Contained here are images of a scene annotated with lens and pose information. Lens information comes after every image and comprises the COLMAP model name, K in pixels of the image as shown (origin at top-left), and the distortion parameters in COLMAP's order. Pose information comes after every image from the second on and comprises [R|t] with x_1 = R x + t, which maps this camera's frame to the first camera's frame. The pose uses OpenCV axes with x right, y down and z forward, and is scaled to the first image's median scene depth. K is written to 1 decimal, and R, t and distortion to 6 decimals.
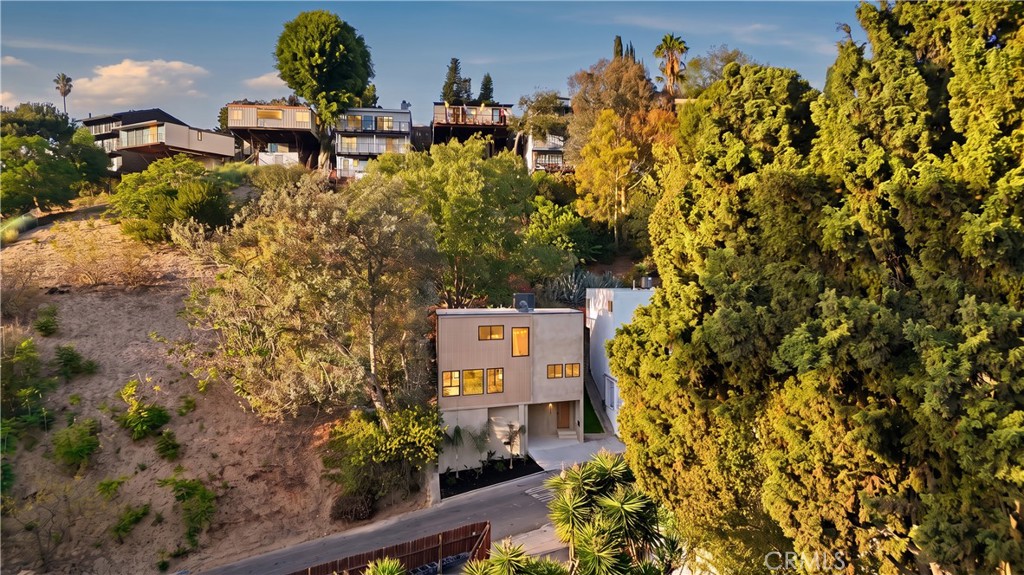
lens RADIAL K [[763.0, 0, 512.0], [0, 763.0, 287.5], [0, 0, 1]] dist [0.039595, -0.046120]
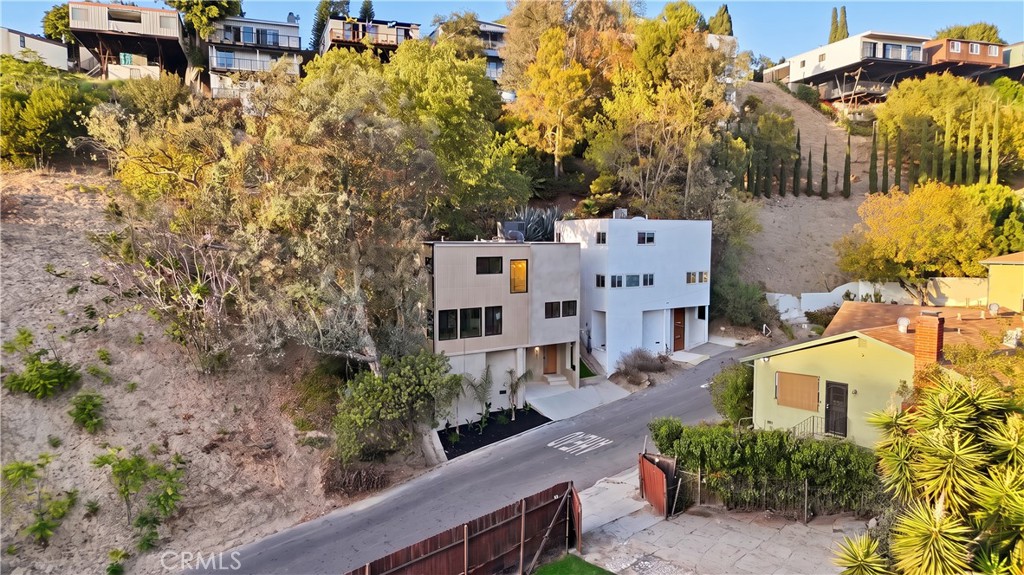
lens RADIAL K [[763.0, 0, 512.0], [0, 763.0, 287.5], [0, 0, 1]] dist [0.039595, -0.046120]
pose [[0.973038, -0.011448, 0.230360, -0.207538], [-0.000511, 0.998658, 0.051791, 0.042670], [-0.230644, -0.050512, 0.971726, 0.172537]]
